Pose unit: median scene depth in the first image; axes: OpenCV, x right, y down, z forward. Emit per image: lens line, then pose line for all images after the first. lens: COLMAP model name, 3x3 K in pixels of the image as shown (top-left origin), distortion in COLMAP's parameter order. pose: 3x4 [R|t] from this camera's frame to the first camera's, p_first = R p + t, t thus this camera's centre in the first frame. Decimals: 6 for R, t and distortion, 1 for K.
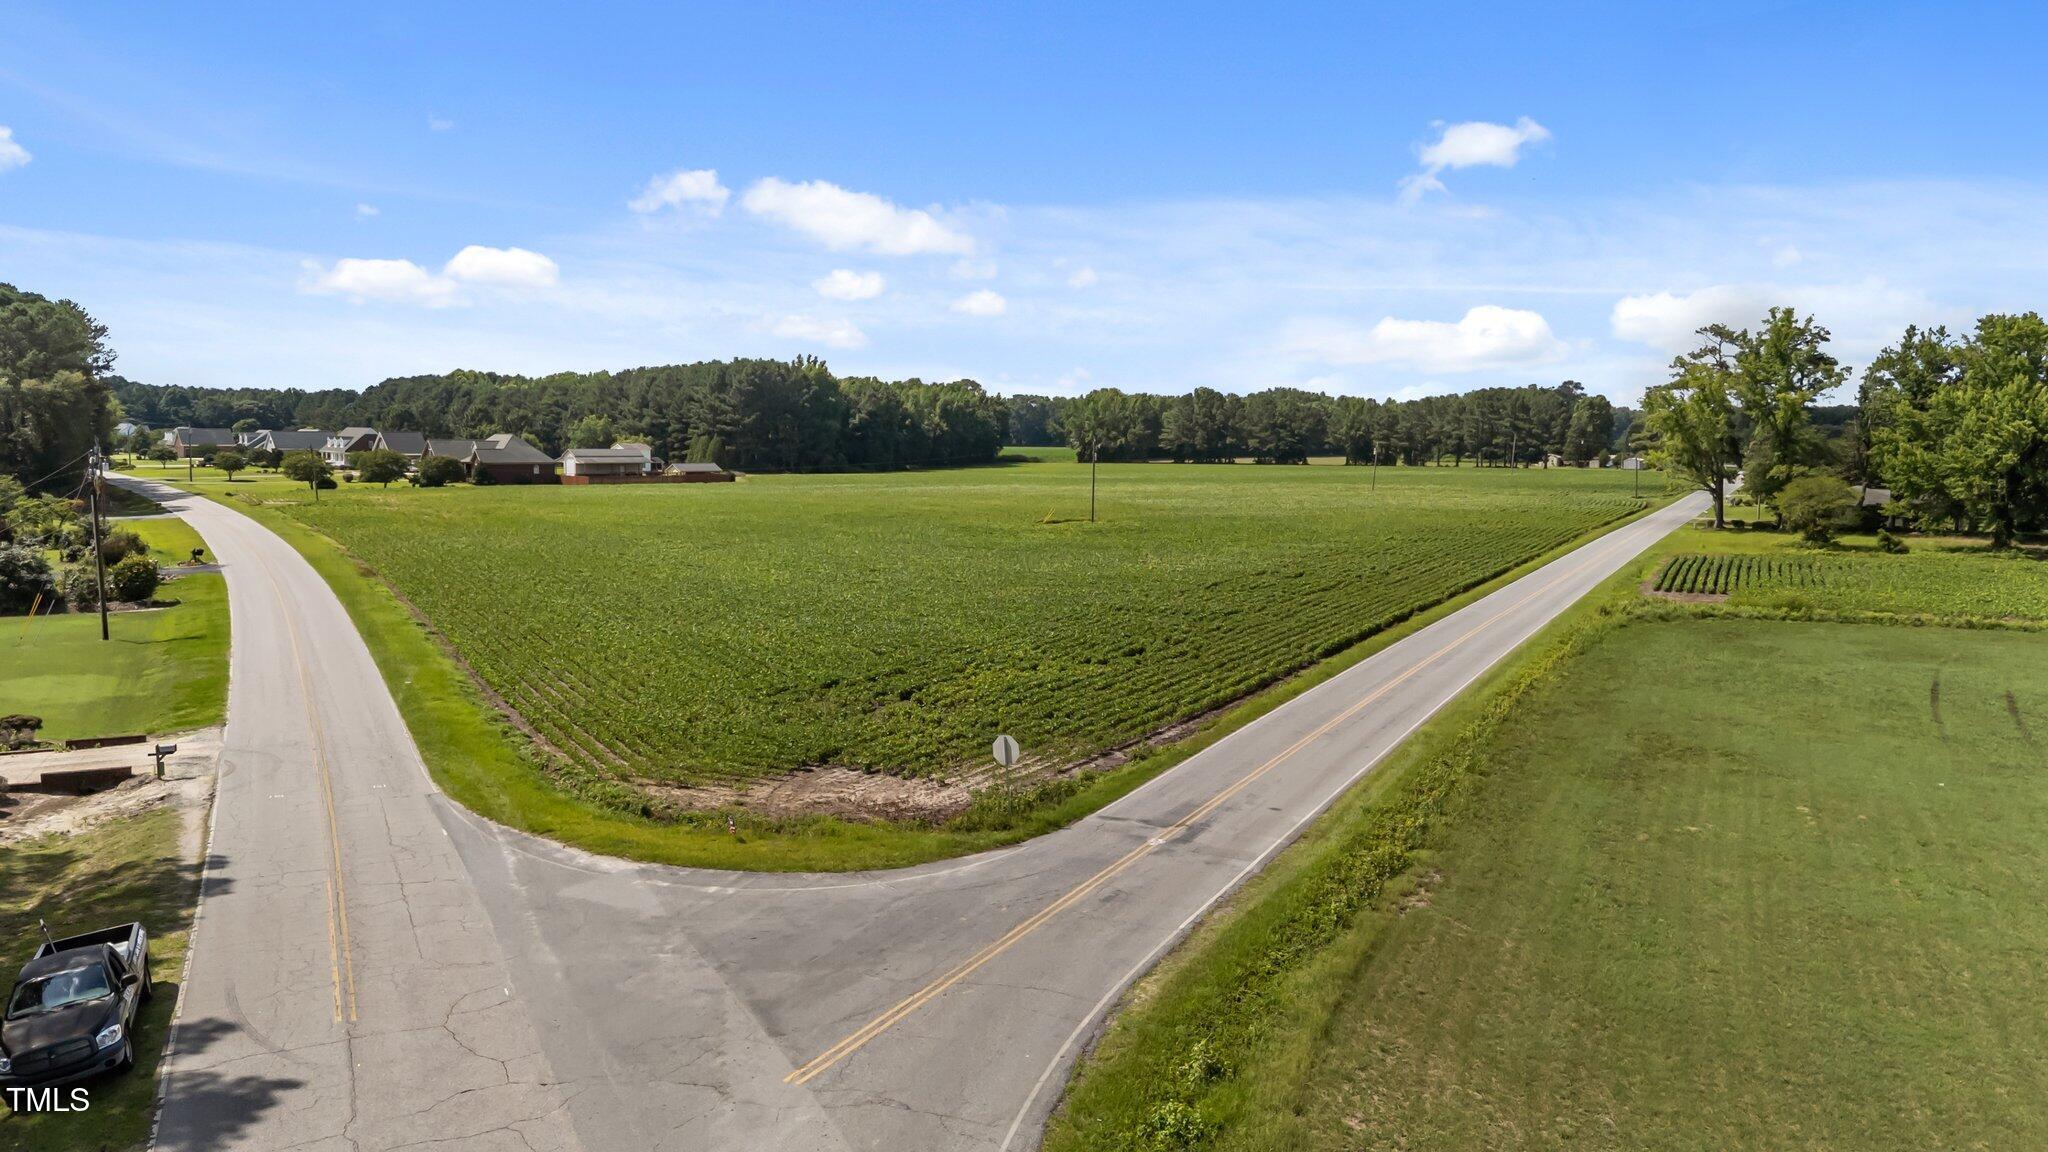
lens RADIAL K [[1495.8, 0, 1024.0], [0, 1495.8, 576.0], [0, 0, 1]] dist [0.089886, -0.115141]
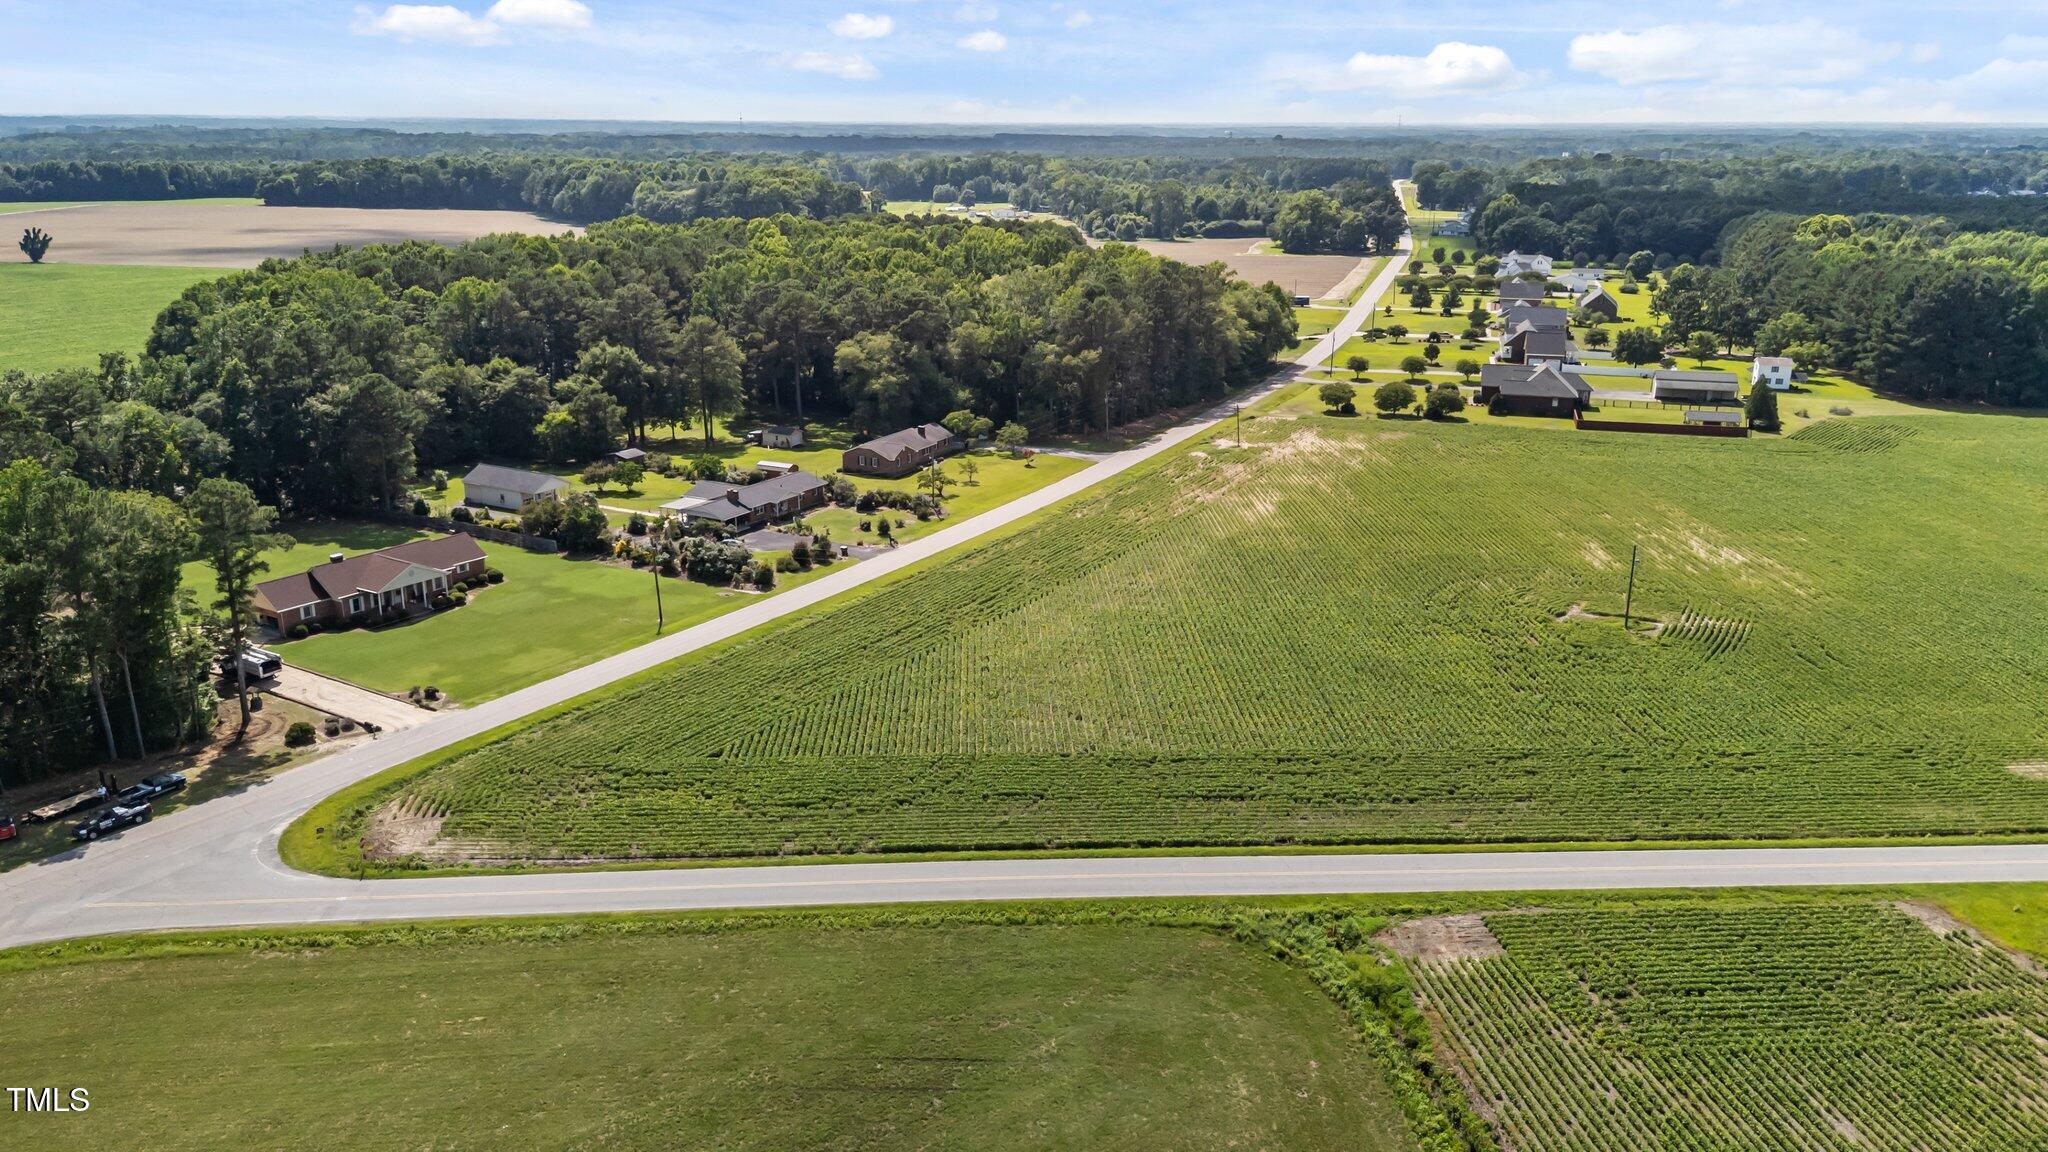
lens RADIAL K [[1495.8, 0, 1024.0], [0, 1495.8, 576.0], [0, 0, 1]] dist [0.089886, -0.115141]
pose [[0.502483, 0.242624, -0.829846, 0.845556], [-0.086614, 0.969115, 0.230897, -0.336700], [0.860238, -0.044146, 0.507978, 0.212841]]
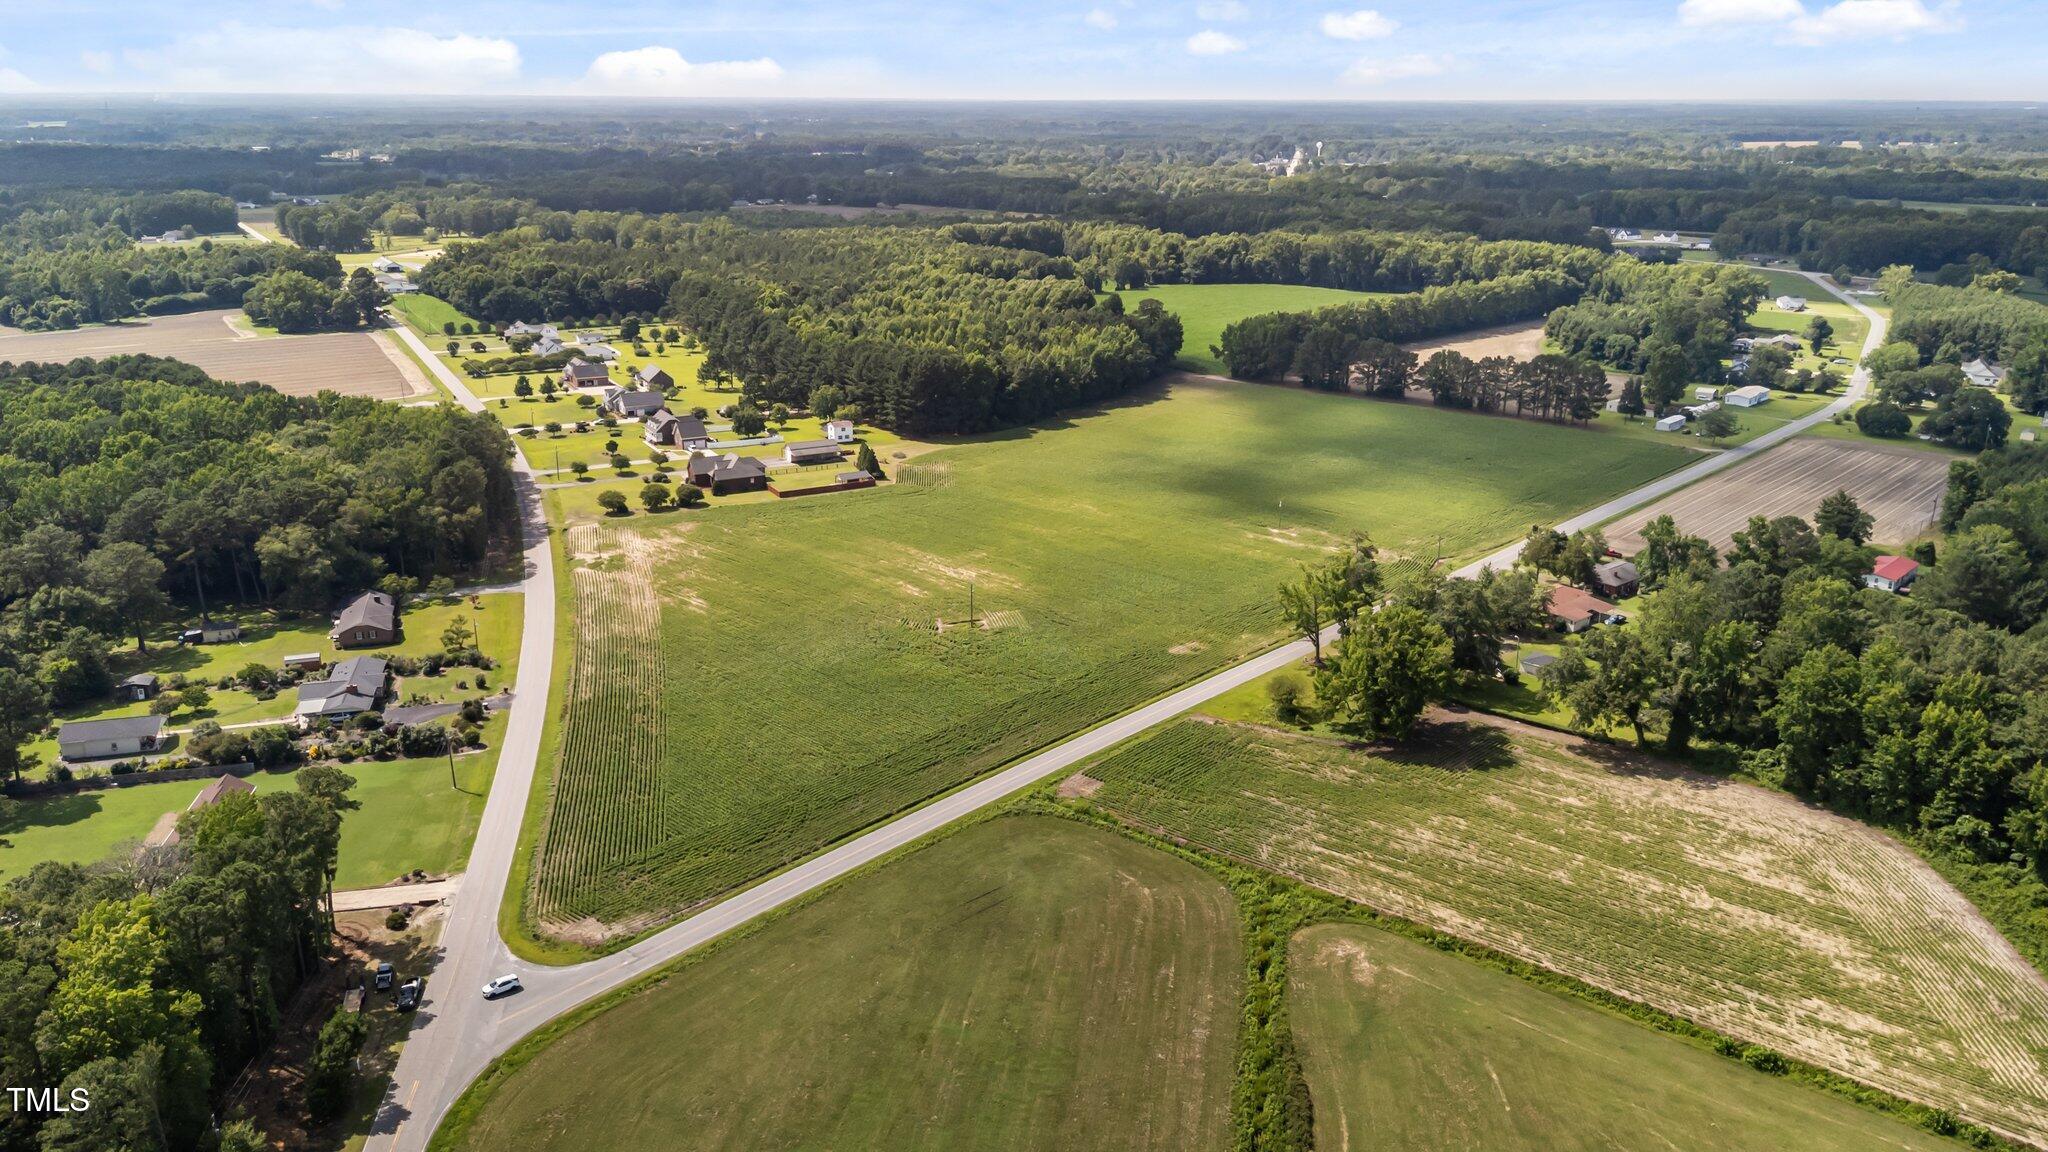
lens RADIAL K [[1495.8, 0, 1024.0], [0, 1495.8, 576.0], [0, 0, 1]] dist [0.089886, -0.115141]
pose [[0.963978, 0.072372, -0.255949, 0.721323], [-0.019185, 0.978684, 0.204475, -0.598086], [0.265291, -0.192199, 0.944818, -0.860286]]
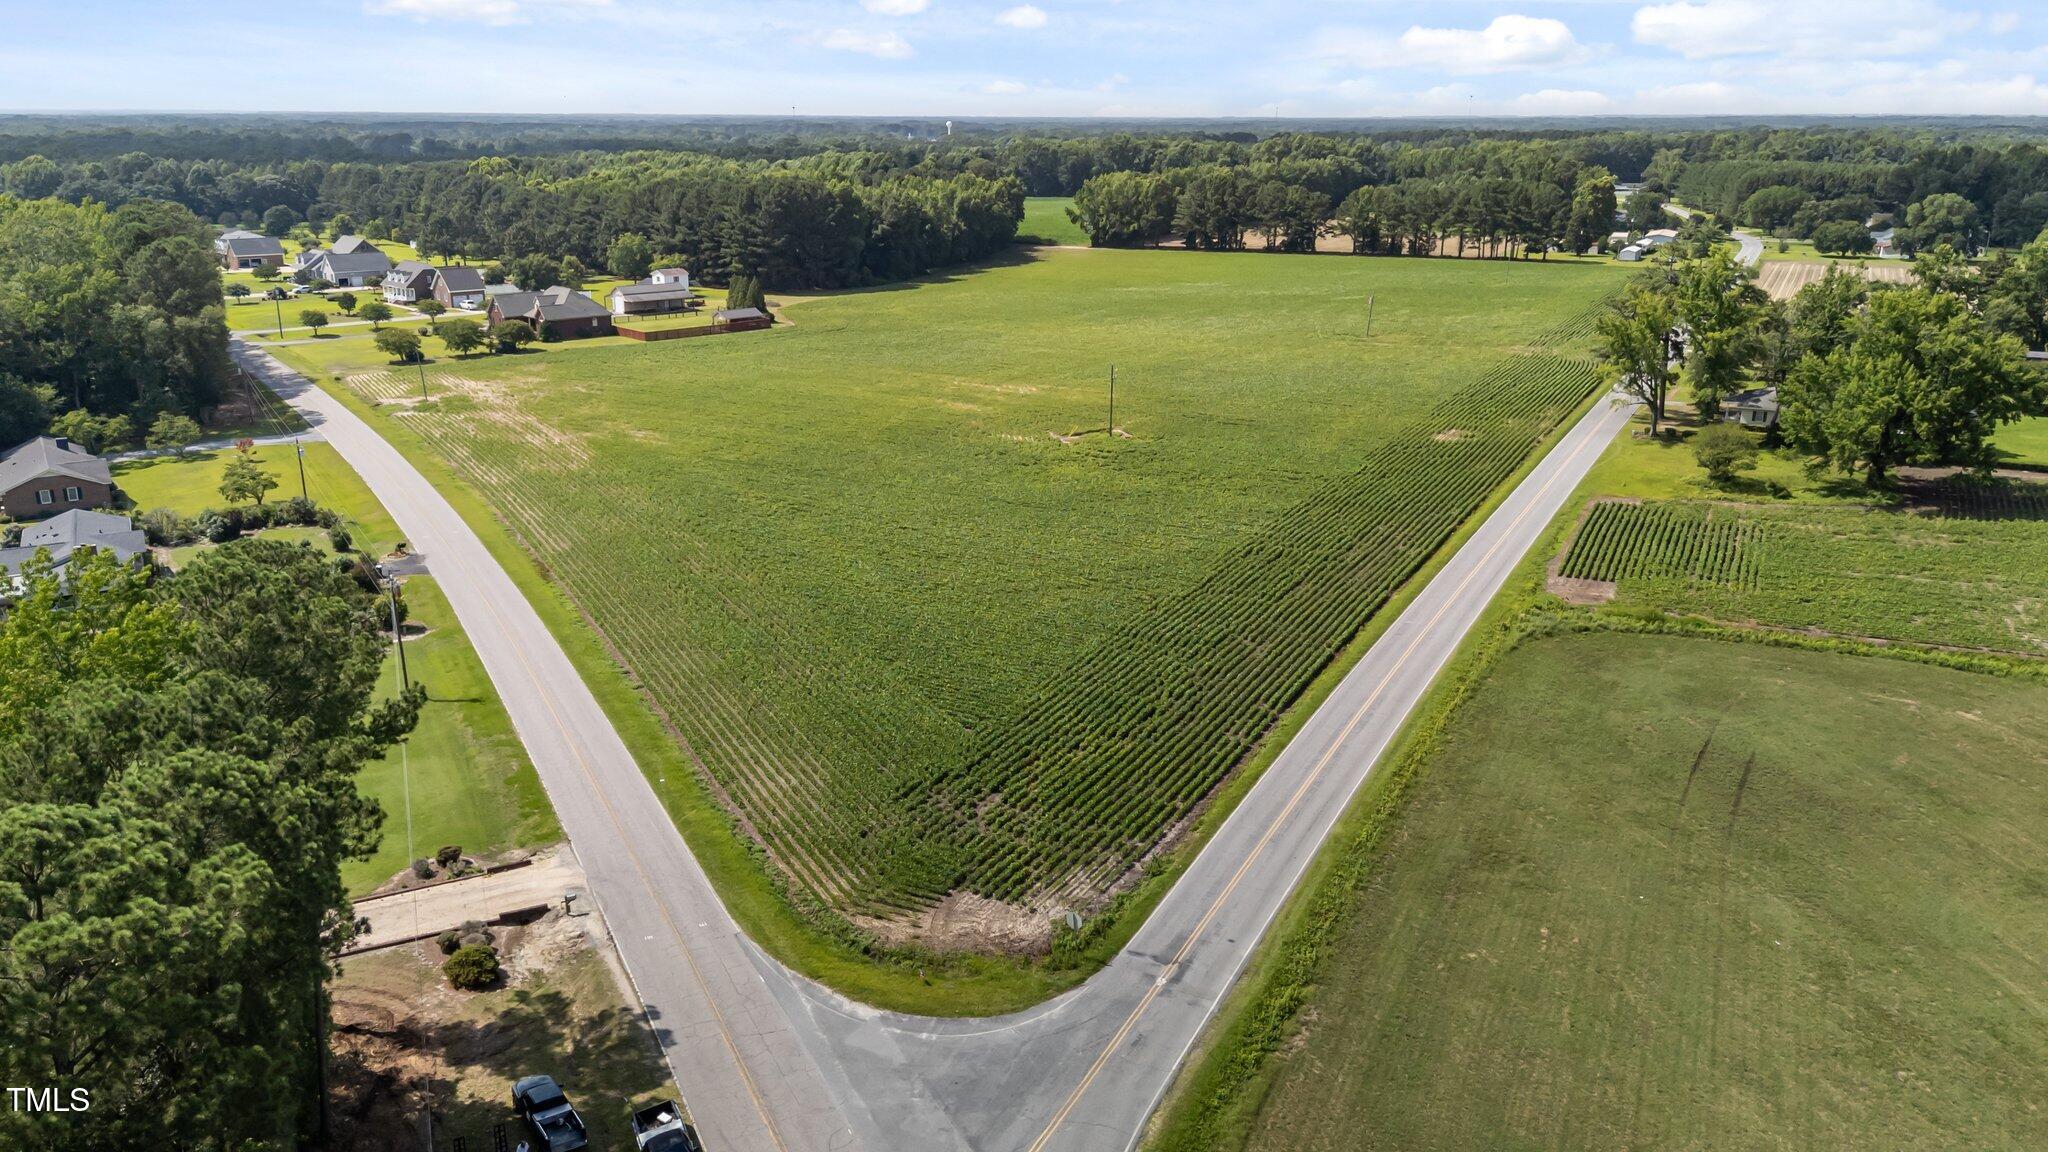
lens RADIAL K [[1511.8, 0, 1024.0], [0, 1511.8, 576.0], [0, 0, 1]] dist [0.046665, -0.033446]
pose [[0.999948, -0.007748, -0.006585, -0.018218], [0.008875, 0.981100, 0.193300, -0.200206], [0.004963, -0.193348, 0.981118, -0.207772]]
